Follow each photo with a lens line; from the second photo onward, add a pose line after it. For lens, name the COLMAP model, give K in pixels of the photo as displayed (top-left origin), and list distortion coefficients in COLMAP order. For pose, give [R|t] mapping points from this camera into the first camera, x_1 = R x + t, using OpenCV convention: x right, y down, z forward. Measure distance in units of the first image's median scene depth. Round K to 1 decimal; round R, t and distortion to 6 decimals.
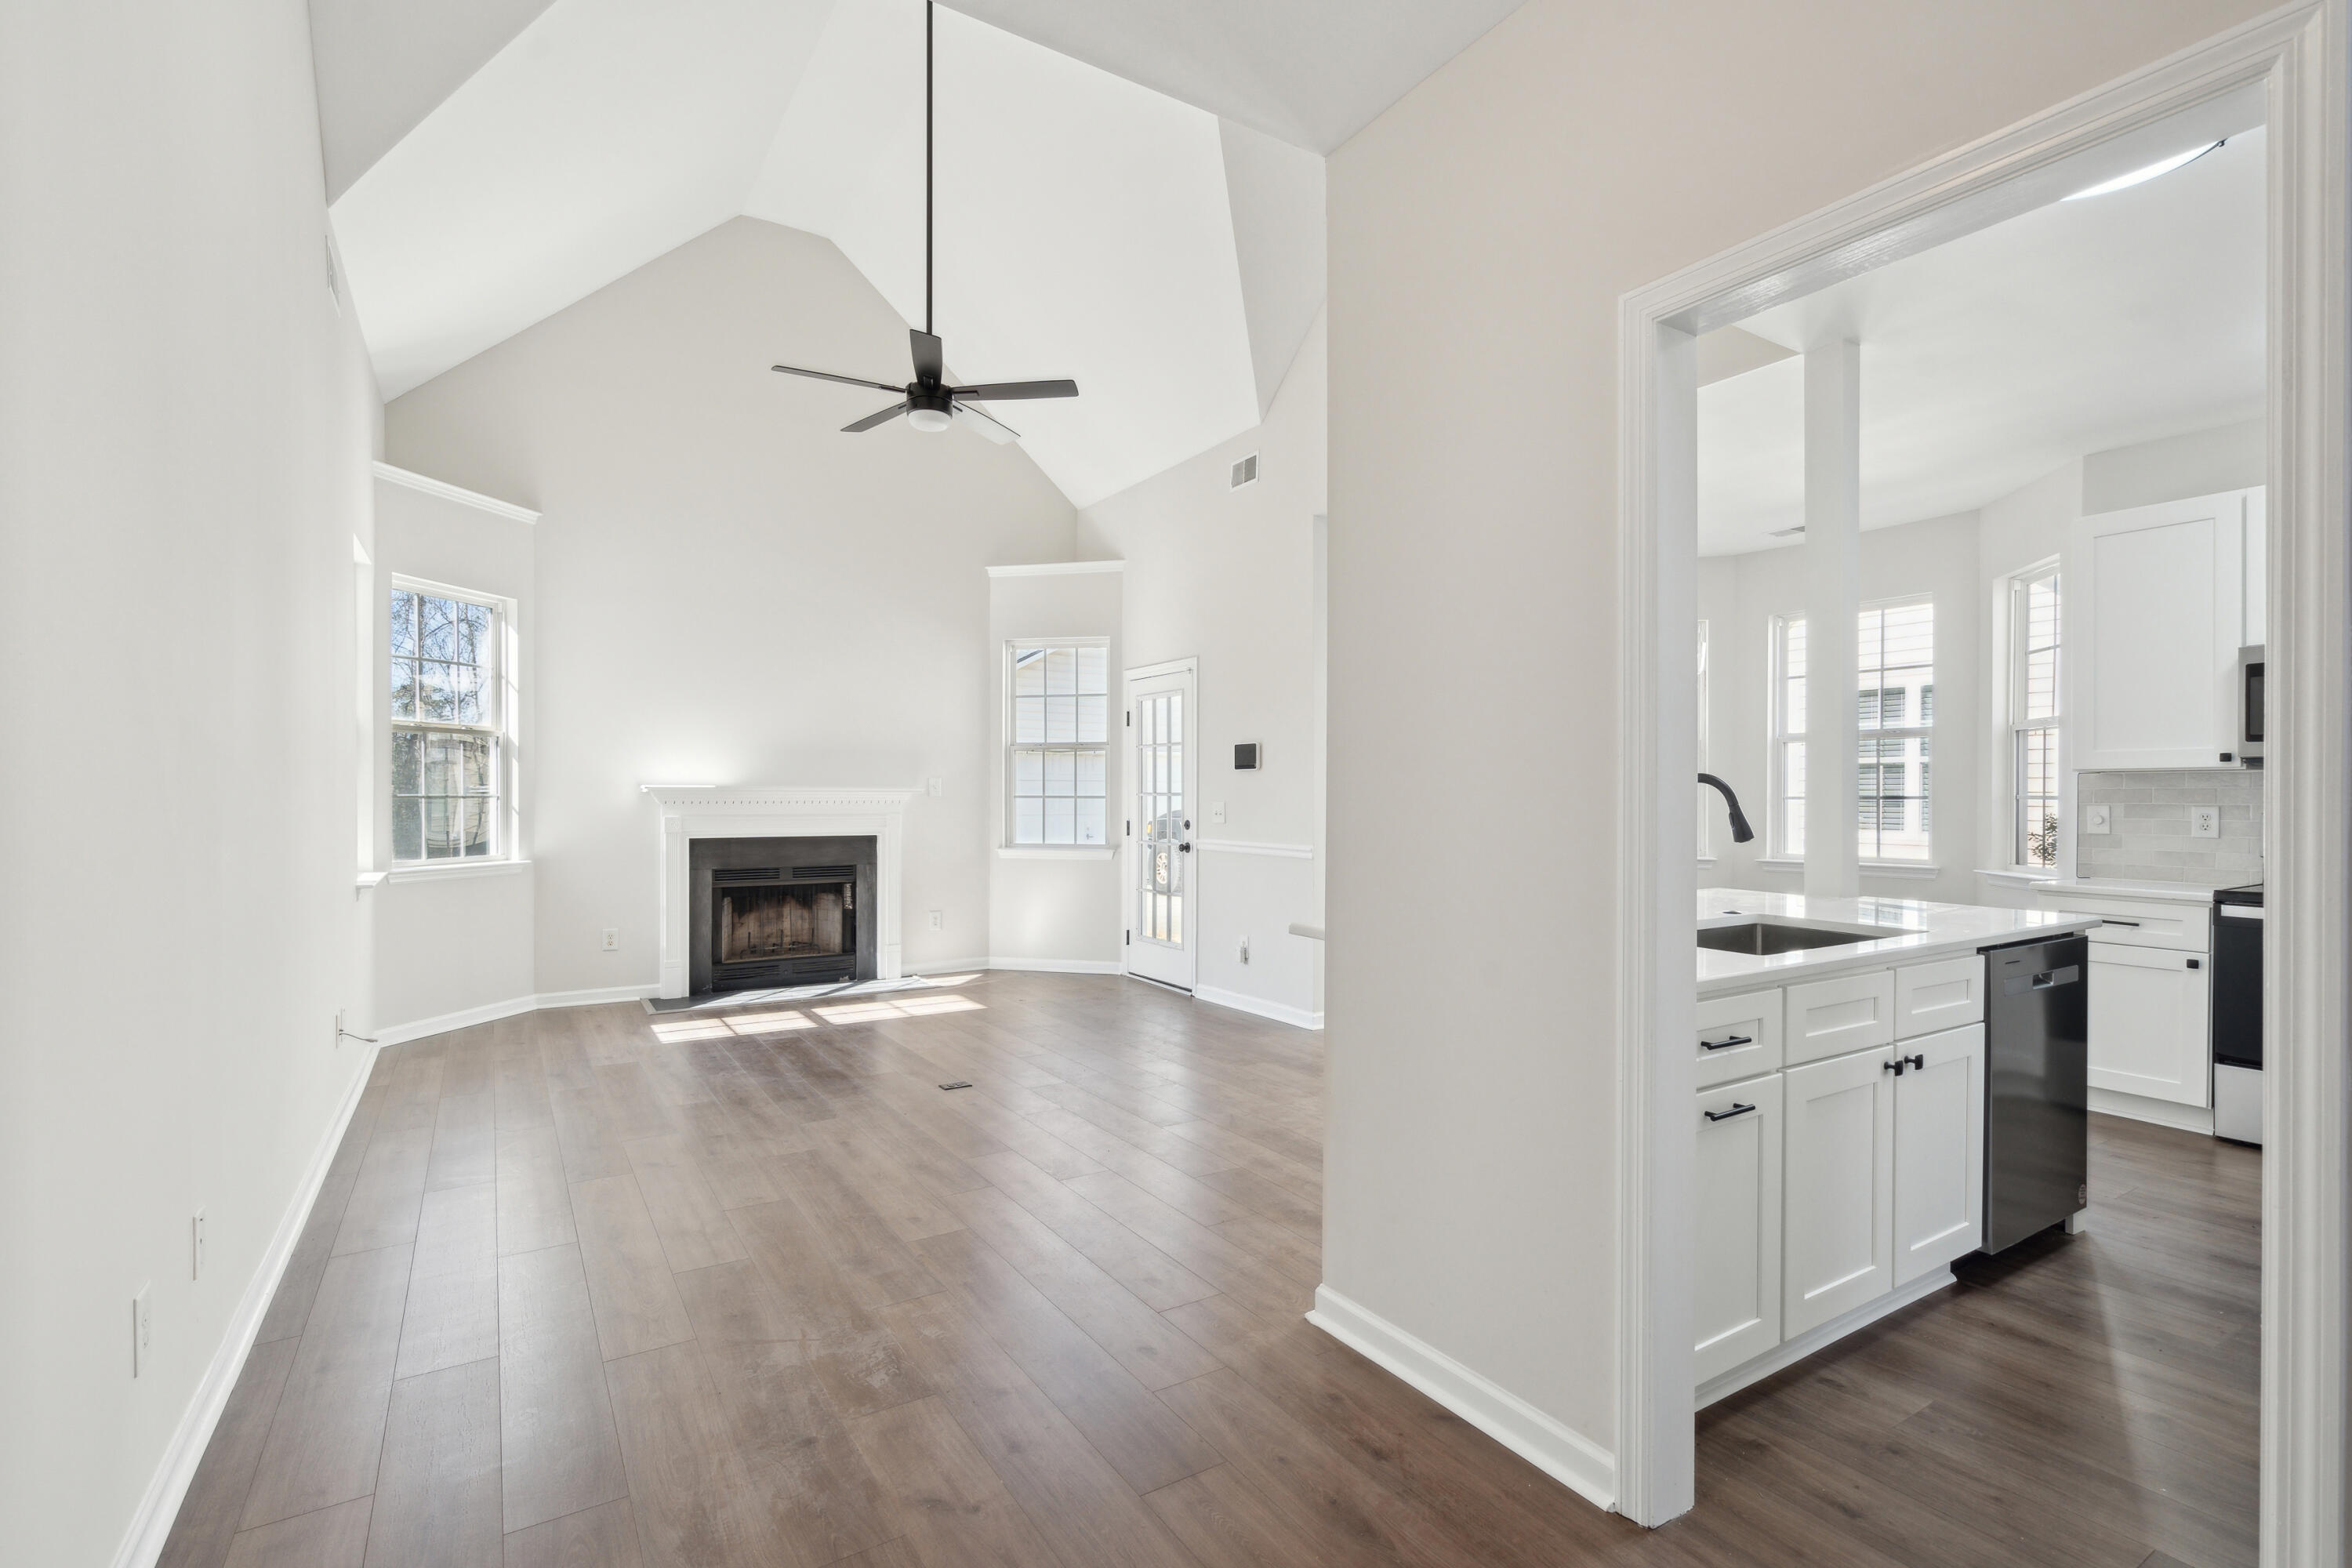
lens RADIAL K [[1088.9, 0, 1180.8], [0, 1088.9, 795.5], [0, 0, 1]] dist [0.000423, 0.000580]
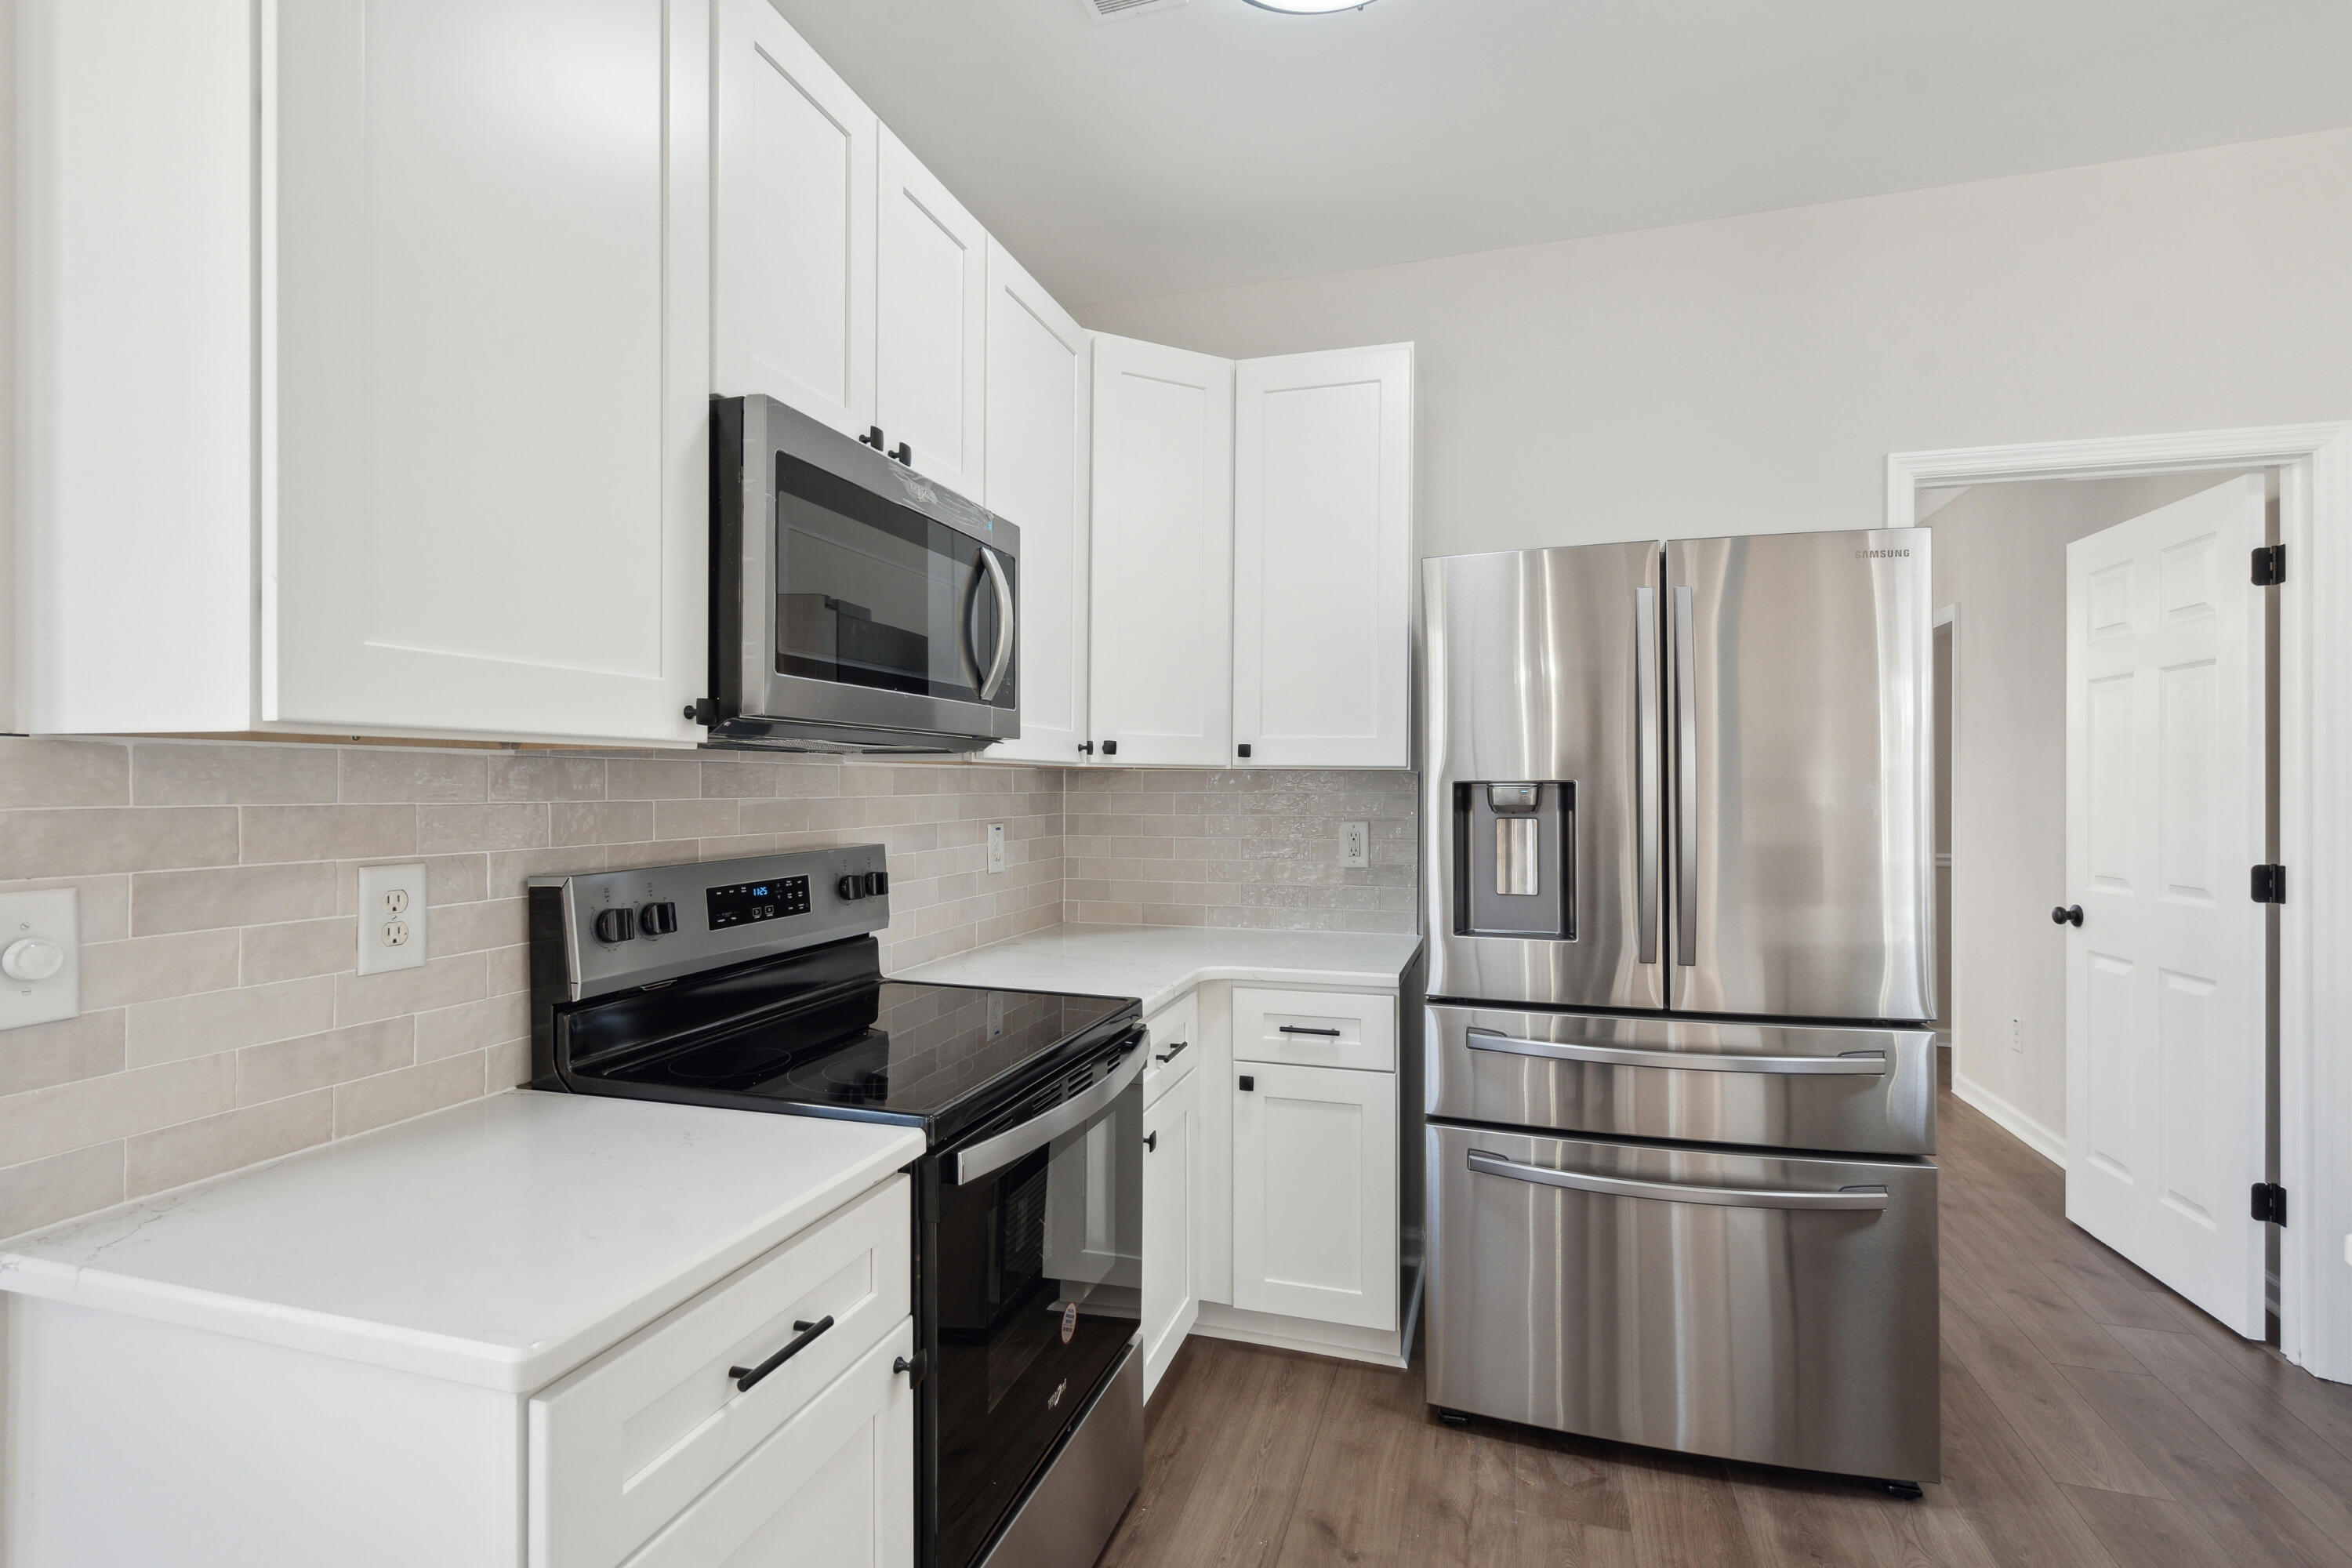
lens RADIAL K [[1088.9, 0, 1181.6], [0, 1088.9, 783.3], [0, 0, 1]] dist [0.000423, 0.000580]
pose [[-0.645234, 0.000625, 0.763984, 0.747869], [0.000217, 1.000000, -0.000635, -0.015826], [-0.763985, -0.000243, -0.645234, 1.337431]]
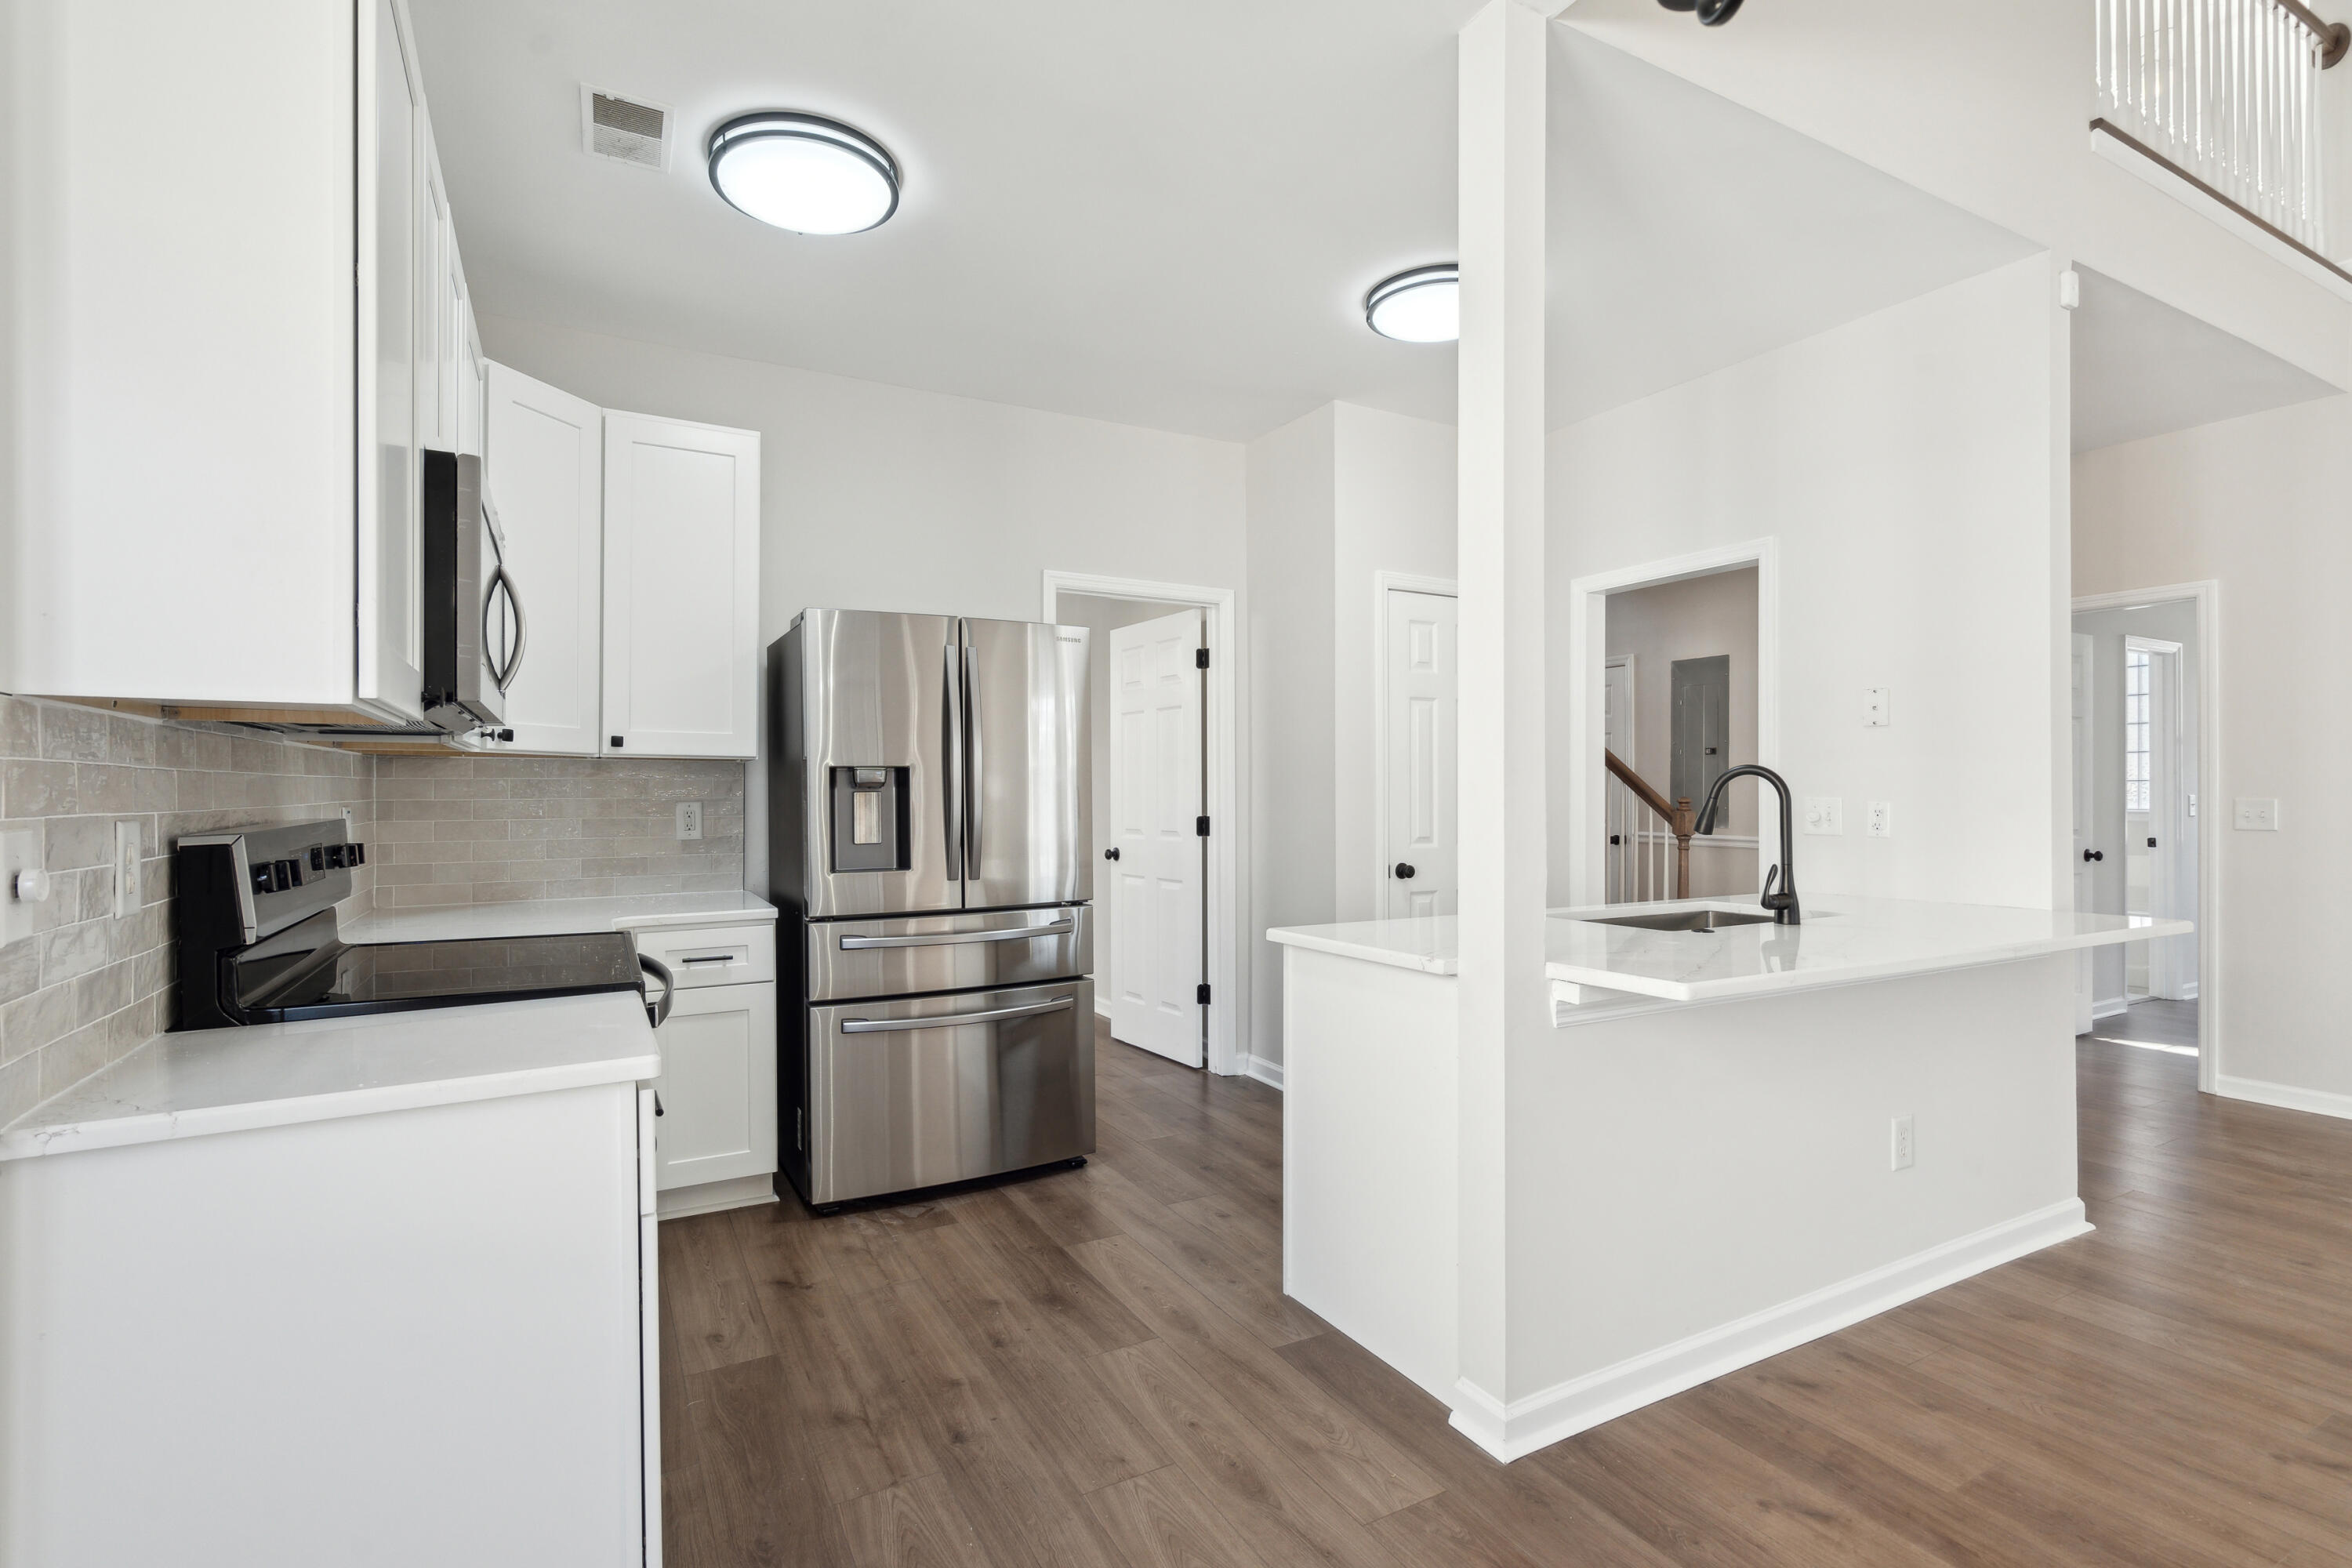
lens RADIAL K [[1088.9, 0, 1166.6], [0, 1088.9, 783.7], [0, 0, 1]] dist [0.000423, 0.000580]
pose [[-0.997618, 0.003989, 0.068871, 0.776023], [0.003822, 0.999989, -0.002553, -0.003611], [-0.068881, -0.002284, -0.997622, 1.600010]]
